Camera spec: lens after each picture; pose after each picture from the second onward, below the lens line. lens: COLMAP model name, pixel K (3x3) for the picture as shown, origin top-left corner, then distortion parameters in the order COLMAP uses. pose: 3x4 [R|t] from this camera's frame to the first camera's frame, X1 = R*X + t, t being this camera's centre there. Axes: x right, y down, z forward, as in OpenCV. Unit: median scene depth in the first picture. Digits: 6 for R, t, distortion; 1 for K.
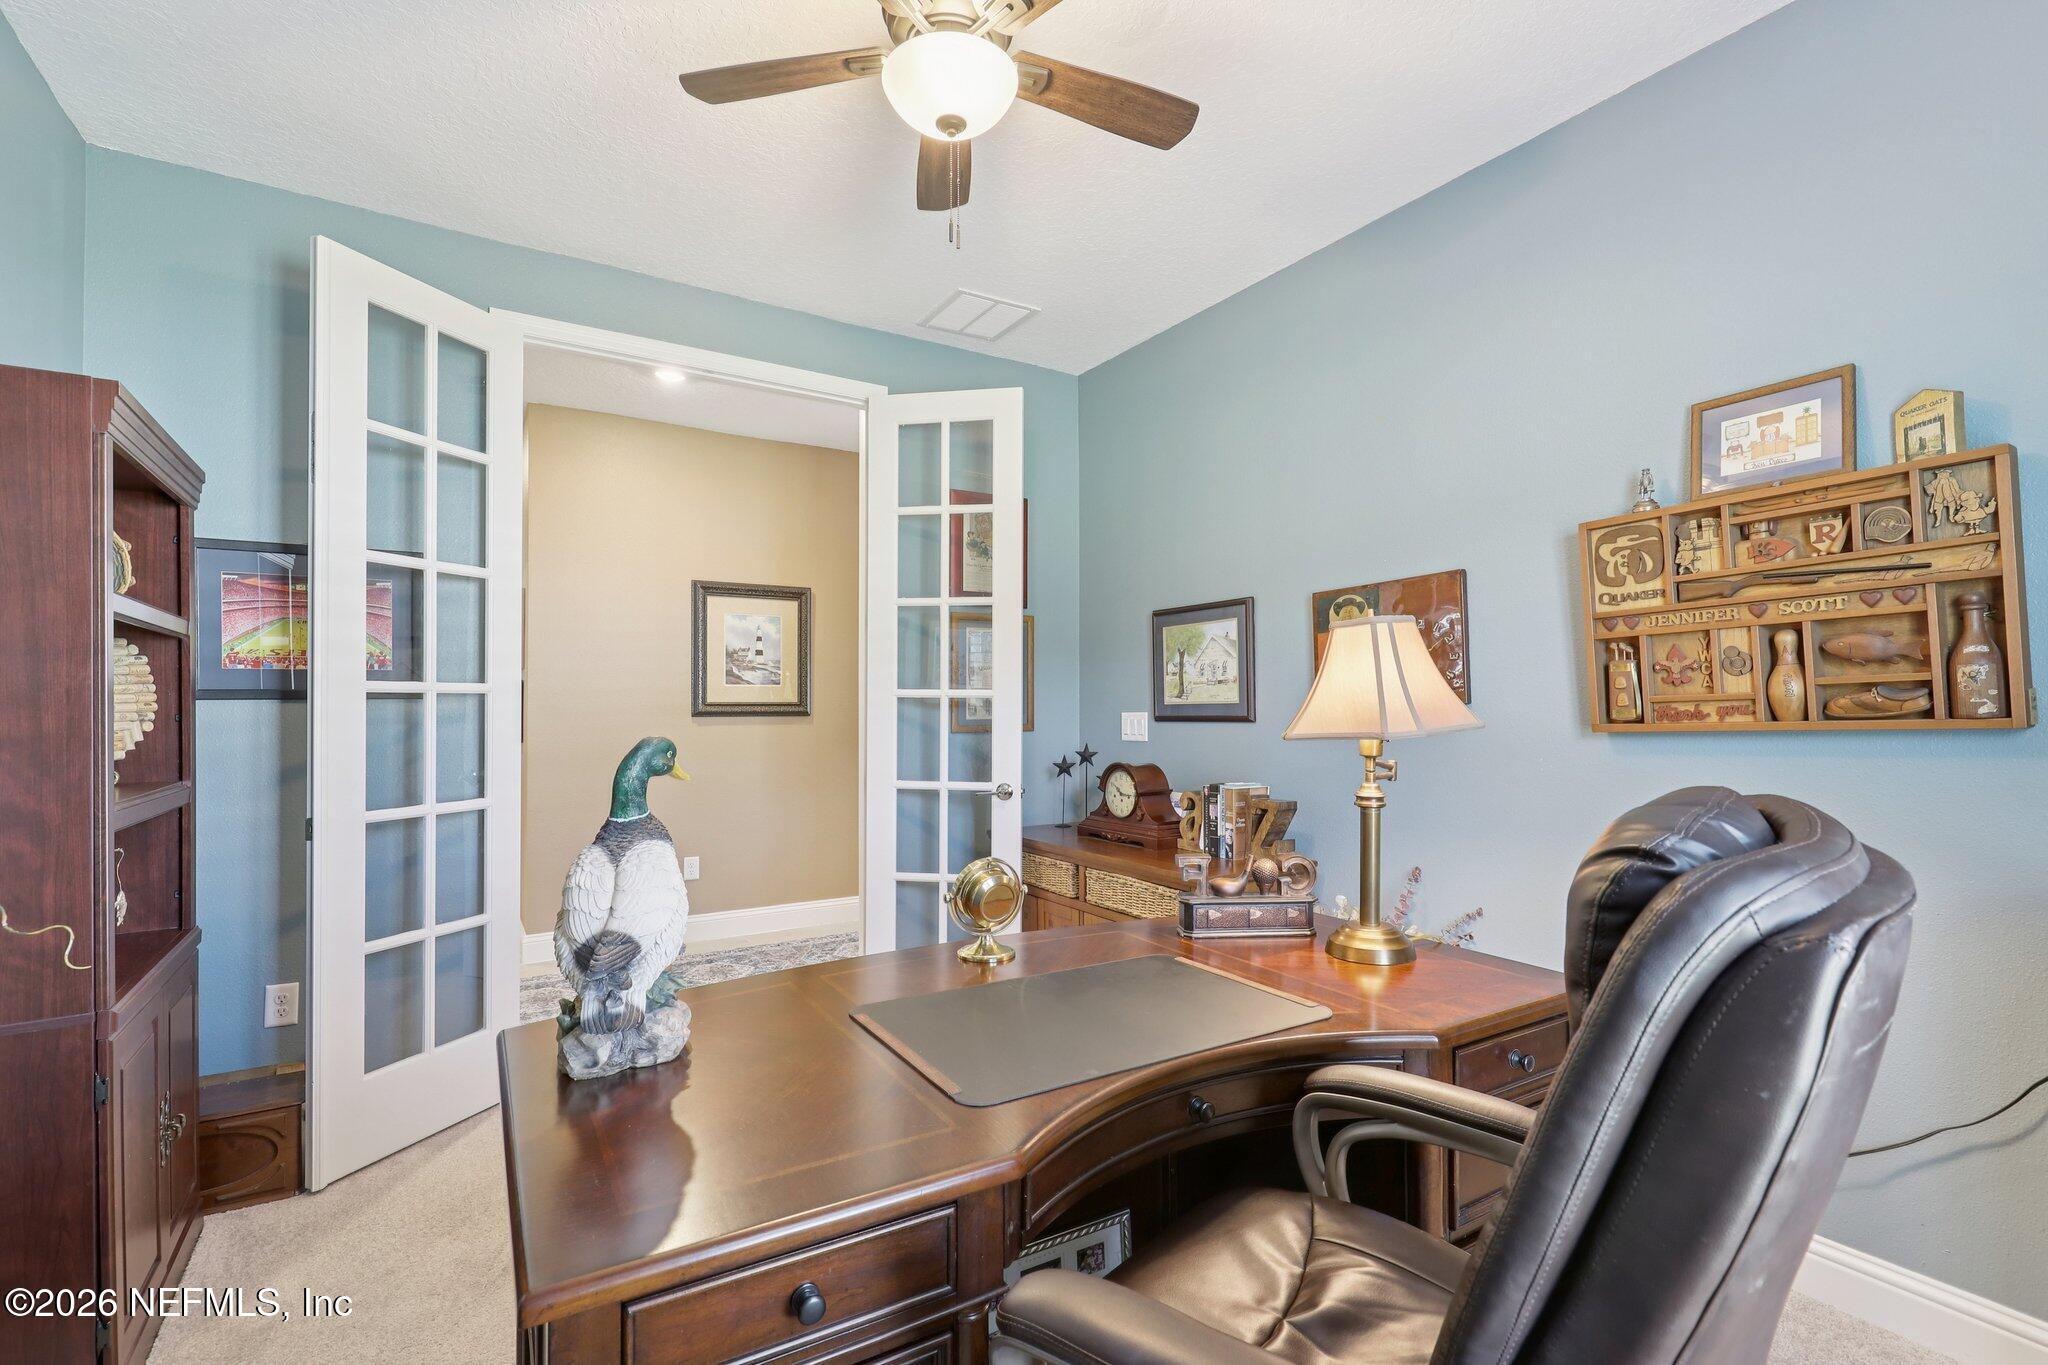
lens RADIAL K [[932.5, 0, 1027.1], [0, 932.5, 690.7], [0, 0, 1]] dist [-0.002022, -0.000603]
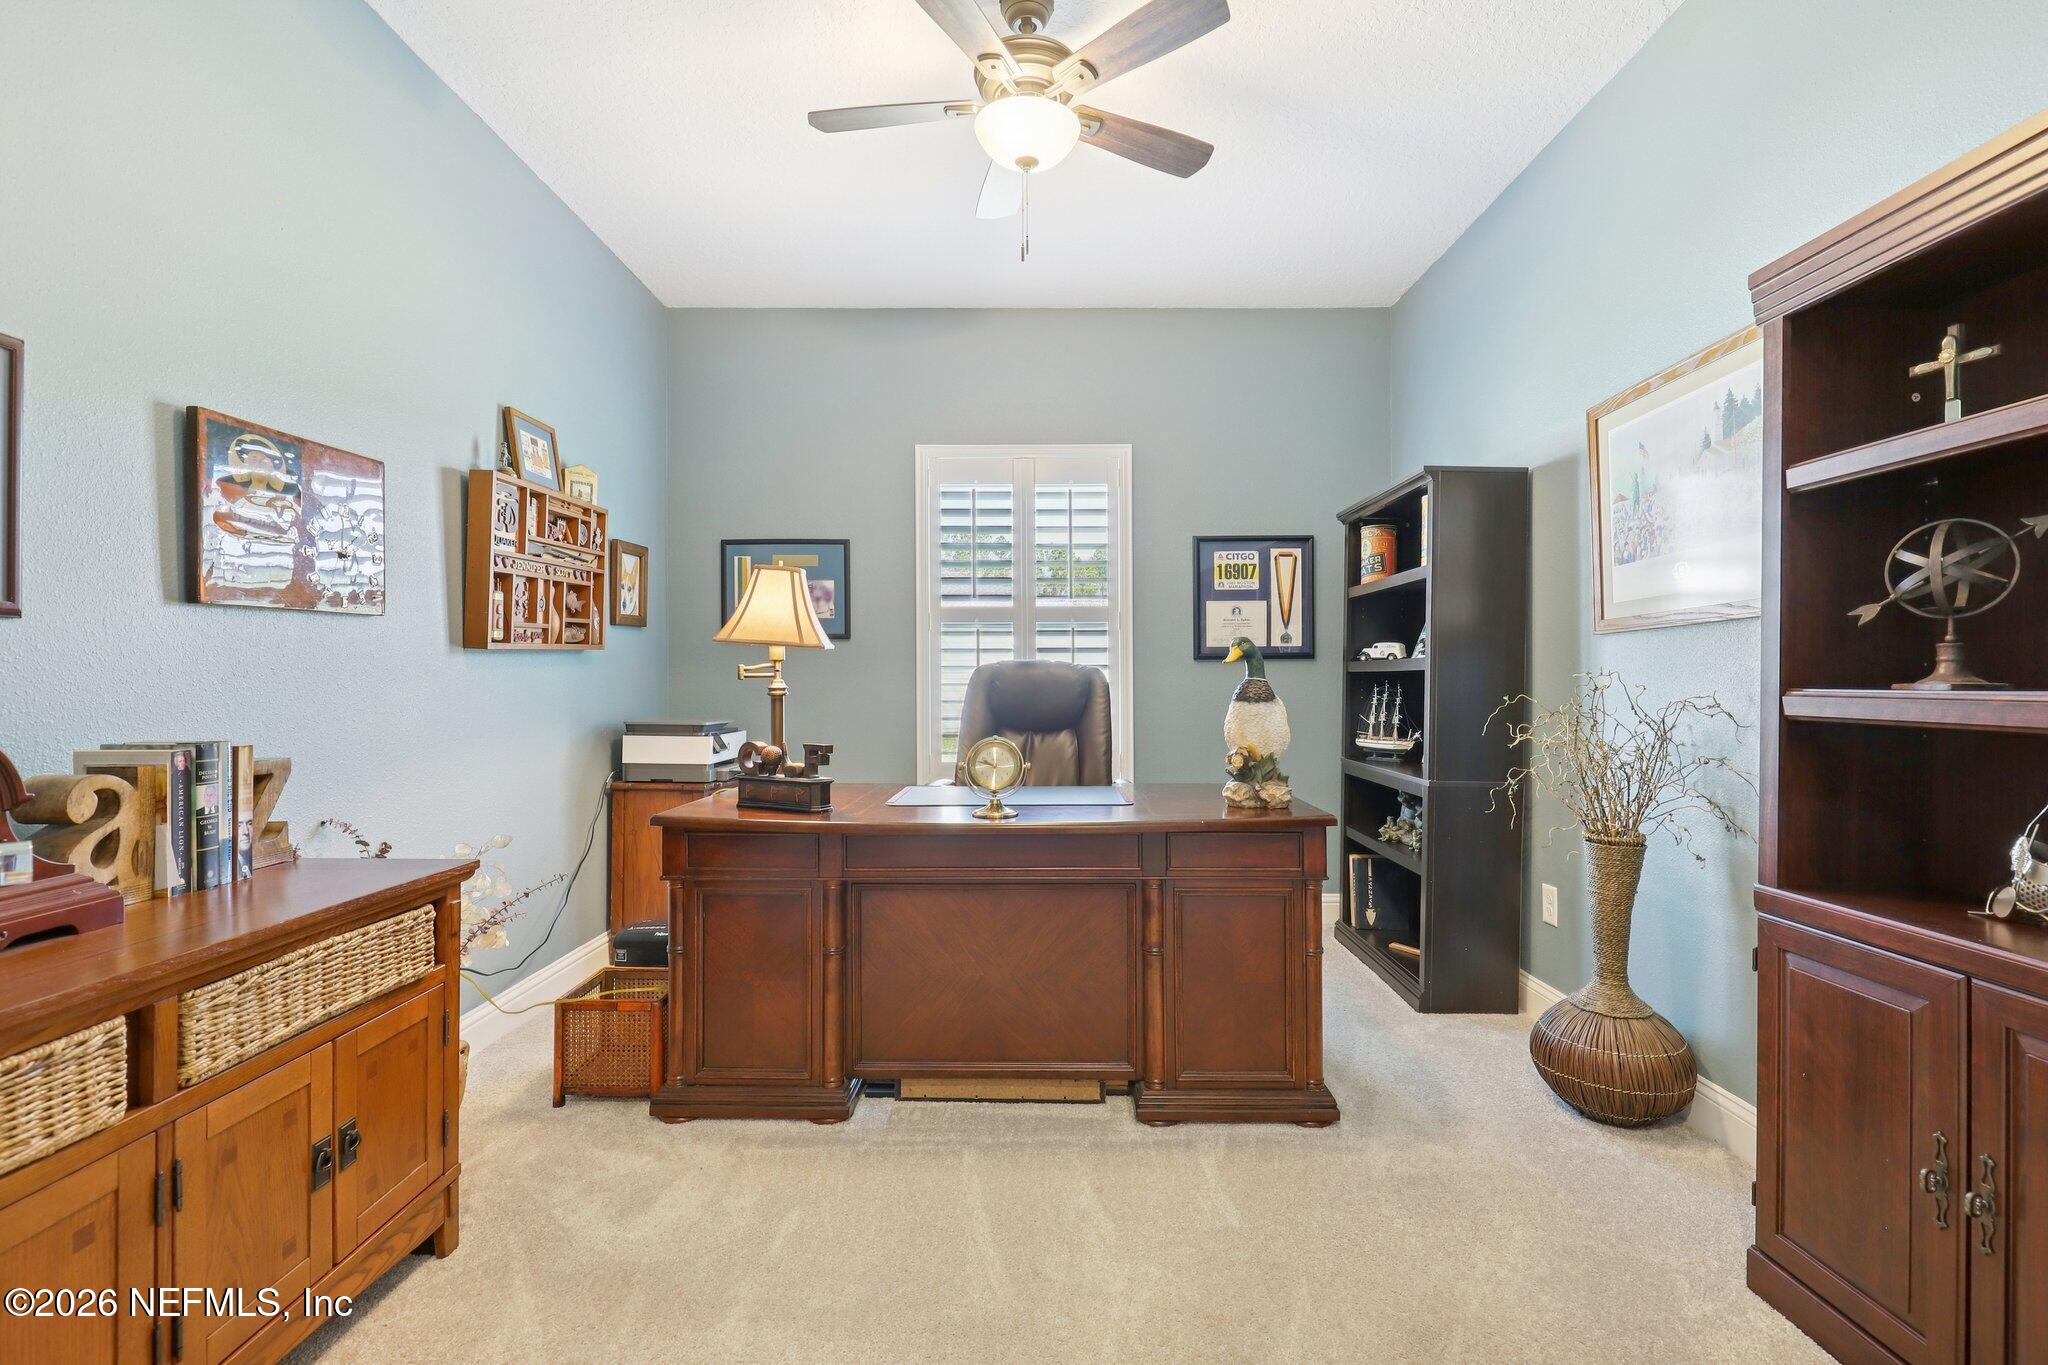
lens RADIAL K [[932.5, 0, 1027.1], [0, 932.5, 690.7], [0, 0, 1]] dist [-0.002022, -0.000603]
pose [[-0.845866, -0.003766, 0.533382, -0.730154], [-0.006740, 0.999971, -0.003628, 0.117903], [-0.533352, -0.006664, -0.845867, 1.978158]]
